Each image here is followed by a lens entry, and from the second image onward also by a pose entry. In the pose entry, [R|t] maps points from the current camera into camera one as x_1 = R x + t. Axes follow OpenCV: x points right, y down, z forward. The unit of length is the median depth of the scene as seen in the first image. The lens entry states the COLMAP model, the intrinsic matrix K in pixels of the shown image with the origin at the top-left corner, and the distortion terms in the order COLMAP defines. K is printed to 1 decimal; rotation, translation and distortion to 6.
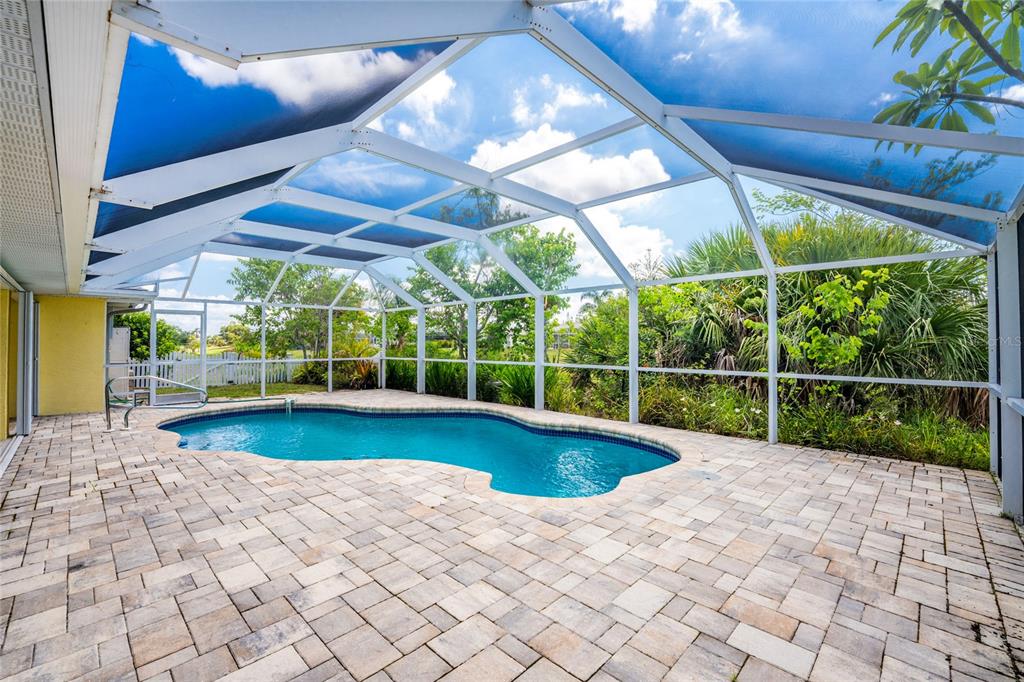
lens RADIAL K [[427.1, 0, 511.7], [0, 427.1, 335.2], [0, 0, 1]] dist [-0.030026, 0.000211]
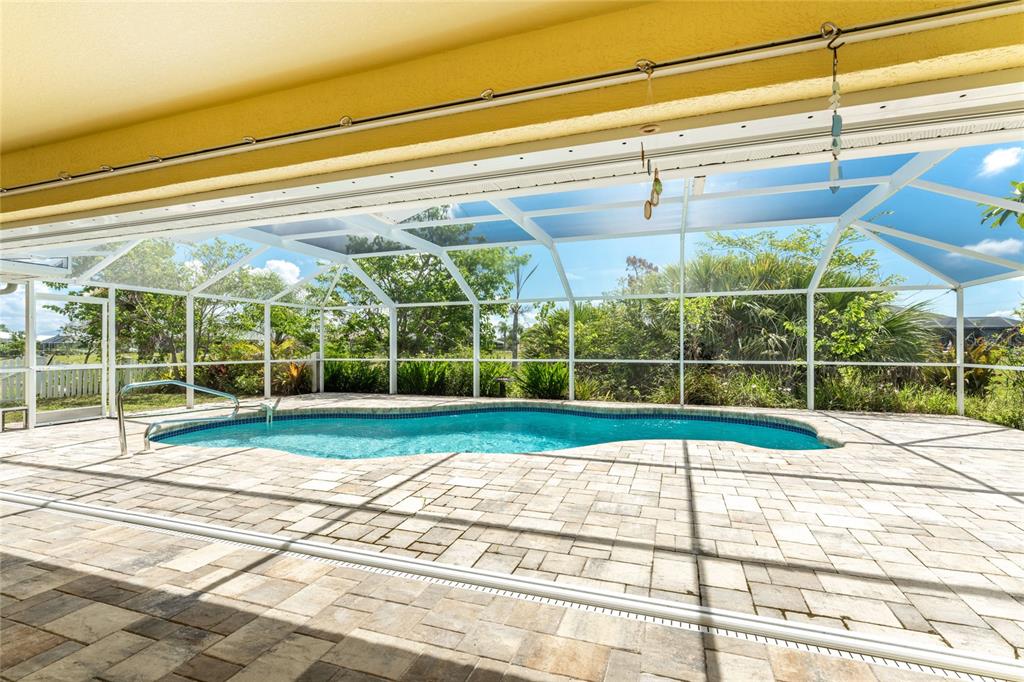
lens RADIAL K [[383.8, 0, 512.5], [0, 383.8, 339.0], [0, 0, 1]] dist [-0.019348, 0.000037]
pose [[0.936016, 0.010081, 0.351813, -0.354343], [-0.008134, 0.999942, -0.007010, 0.012833], [-0.351863, 0.003700, 0.936044, 0.061275]]
